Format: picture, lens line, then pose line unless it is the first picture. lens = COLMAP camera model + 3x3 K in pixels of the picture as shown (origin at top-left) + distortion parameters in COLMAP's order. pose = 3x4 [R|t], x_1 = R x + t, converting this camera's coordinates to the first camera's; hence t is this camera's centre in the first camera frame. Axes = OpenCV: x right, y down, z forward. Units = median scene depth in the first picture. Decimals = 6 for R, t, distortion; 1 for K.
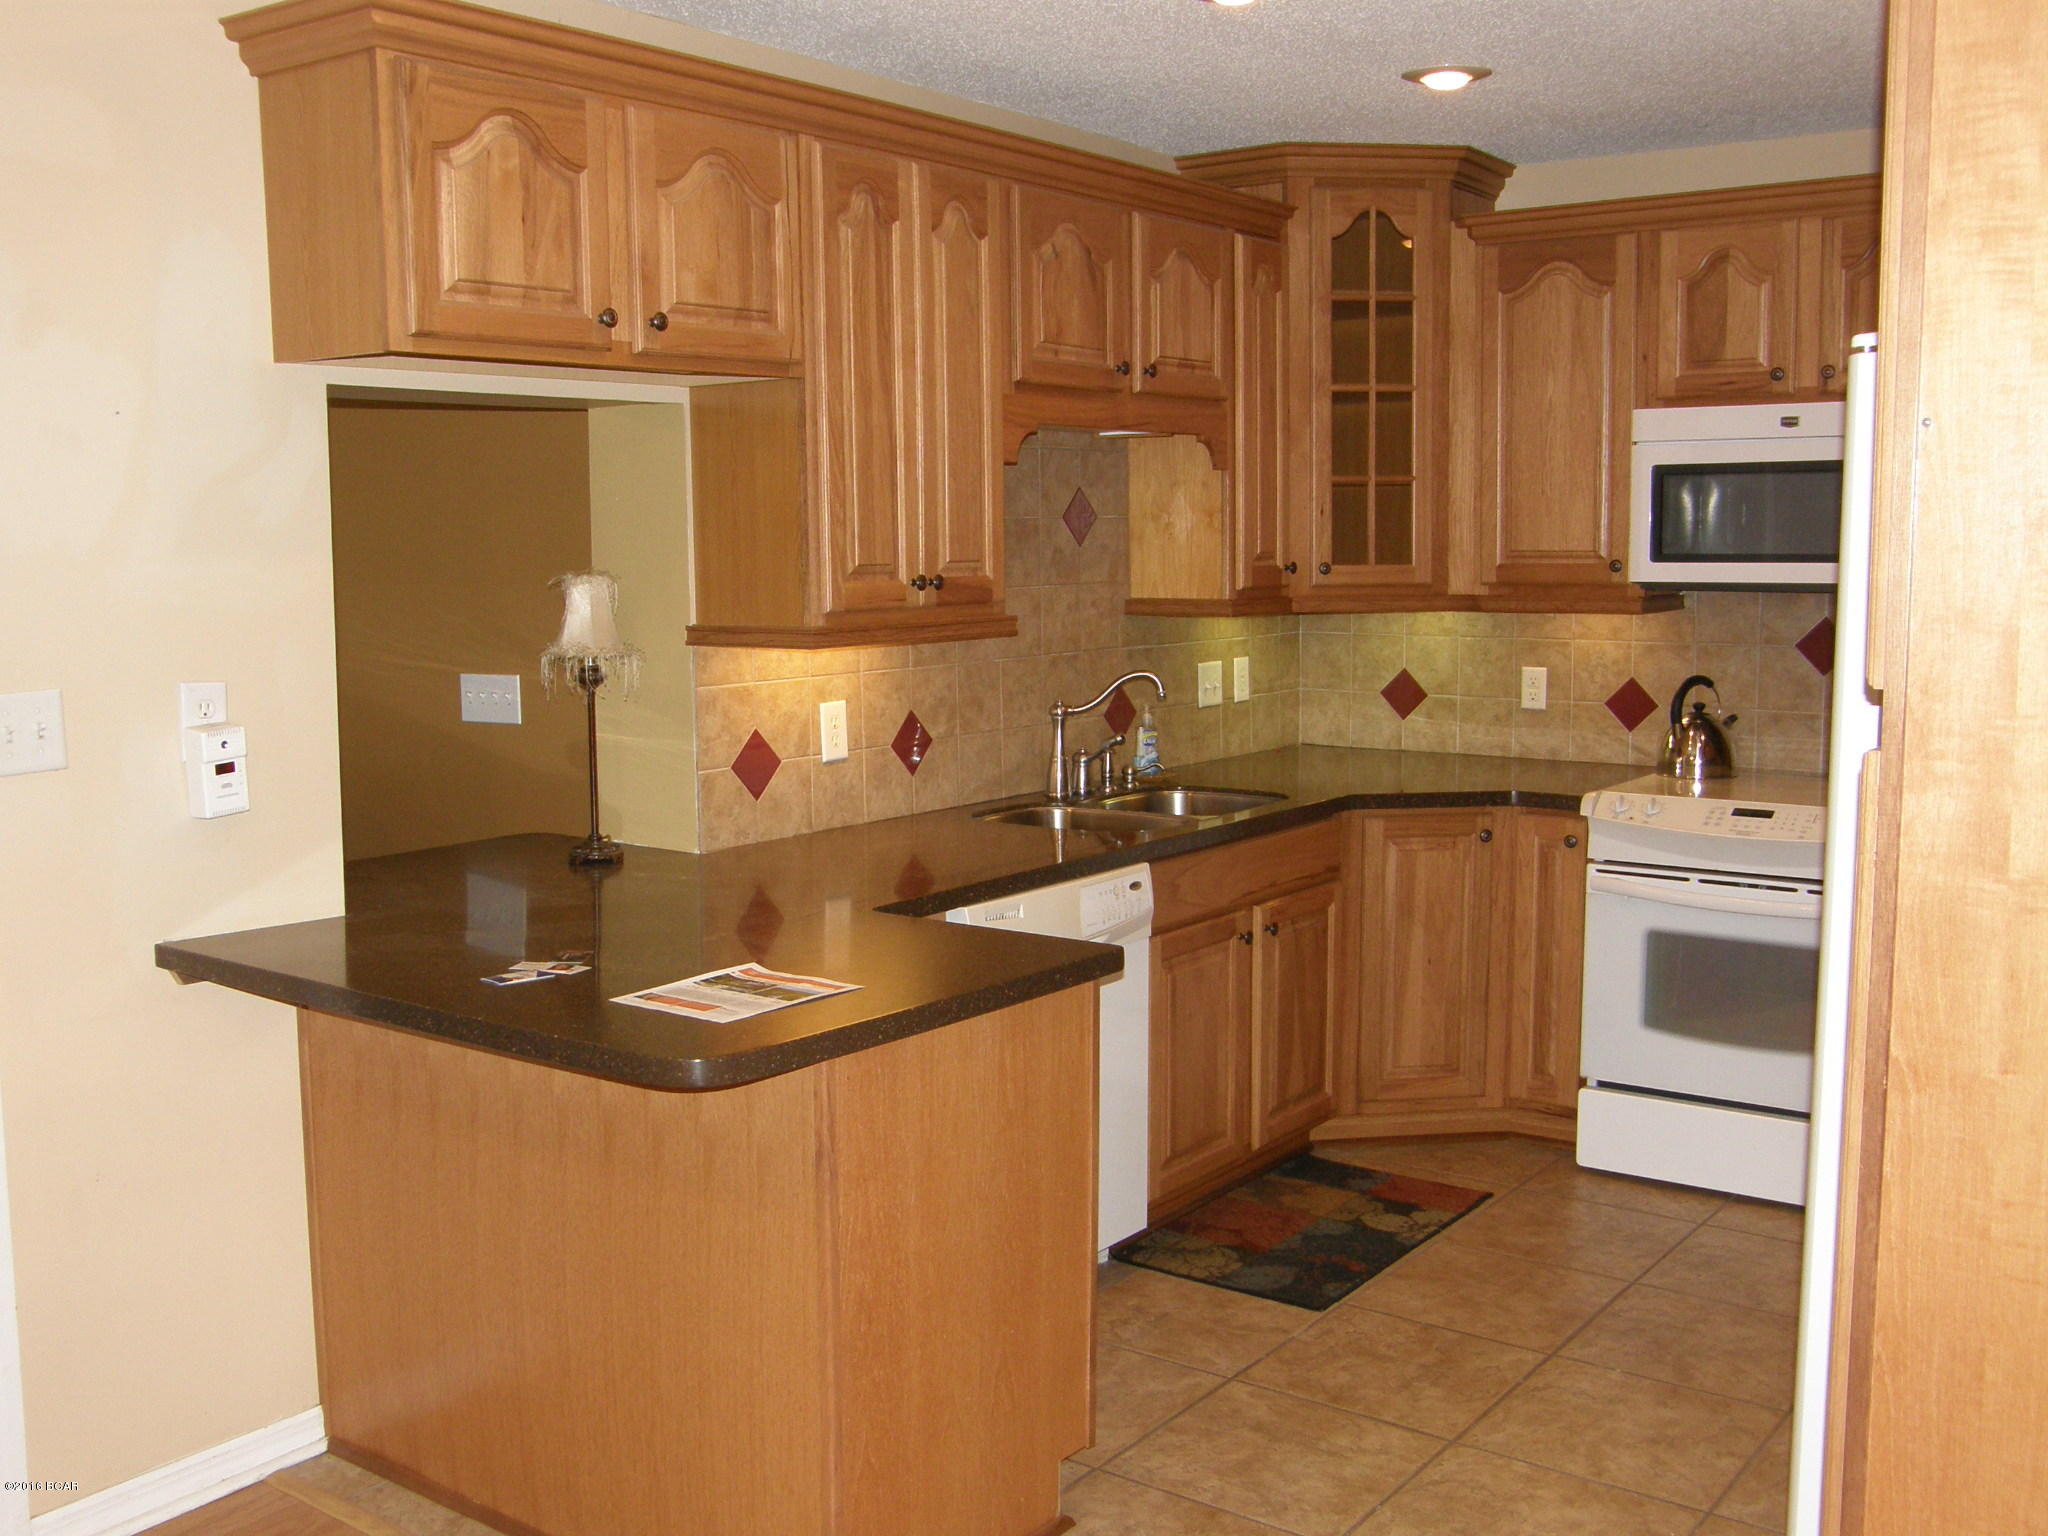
lens RADIAL K [[2010.3, 0, 1018.5], [0, 2010.3, 782.8], [0, 0, 1]] dist [-0.105371, 0.127142]
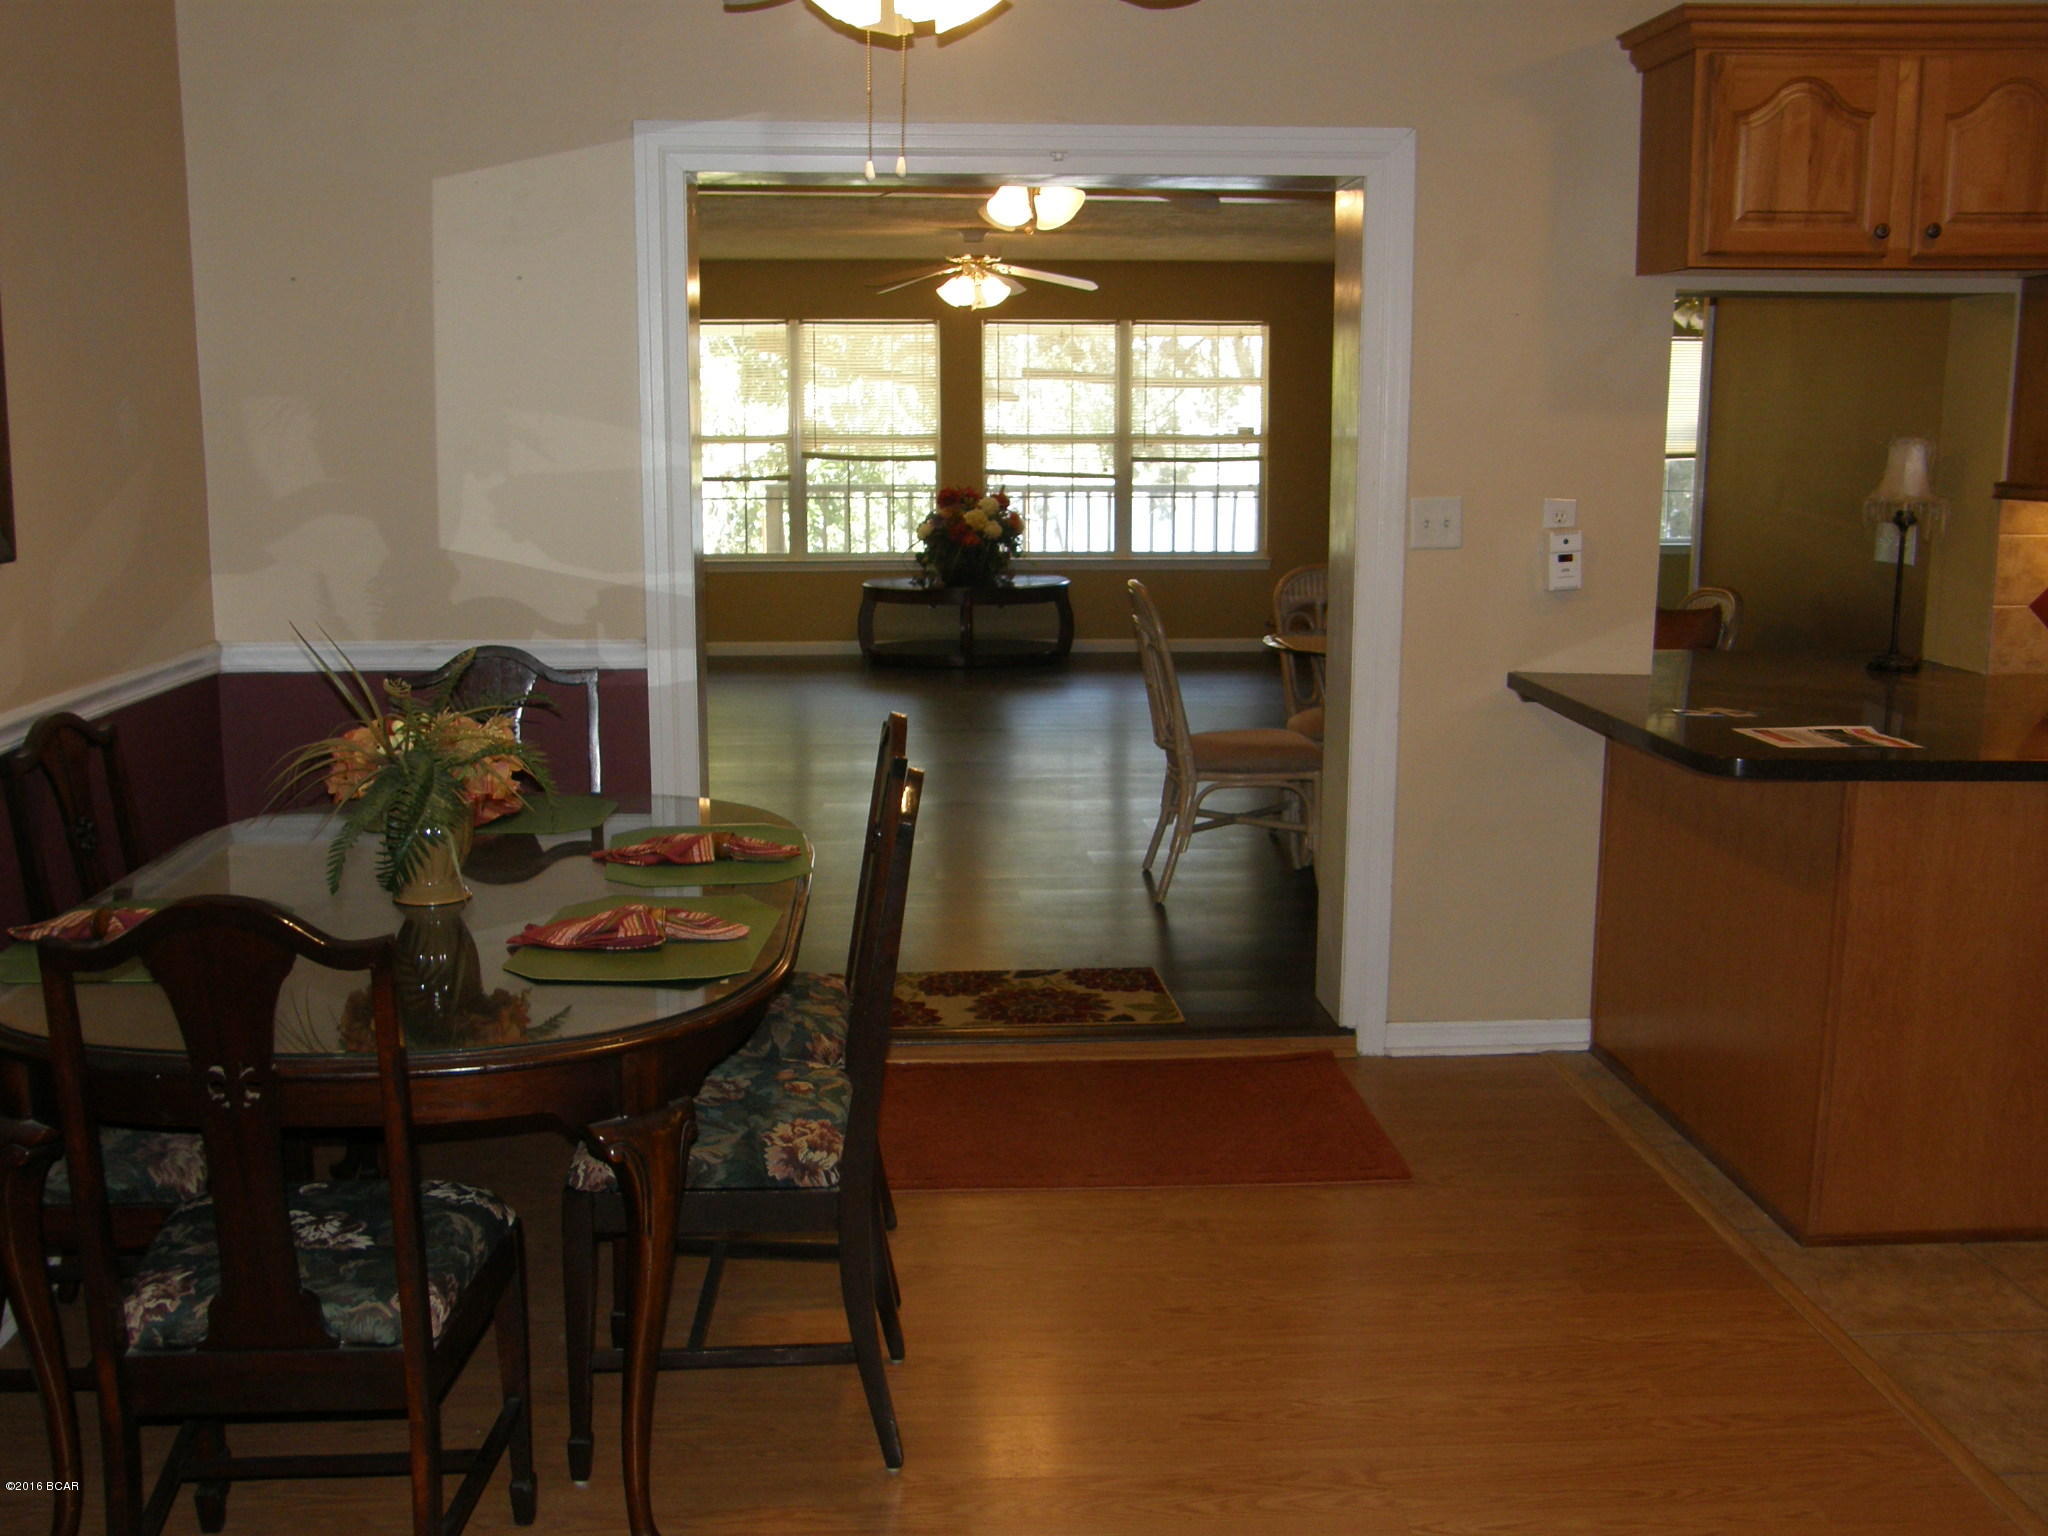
lens RADIAL K [[2010.3, 0, 1018.5], [0, 2010.3, 782.8], [0, 0, 1]] dist [-0.105371, 0.127142]
pose [[0.647348, 0.143345, -0.748594, 0.450172], [-0.097895, 0.989658, 0.104850, 0.040763], [0.755882, 0.005410, 0.654686, -0.258542]]
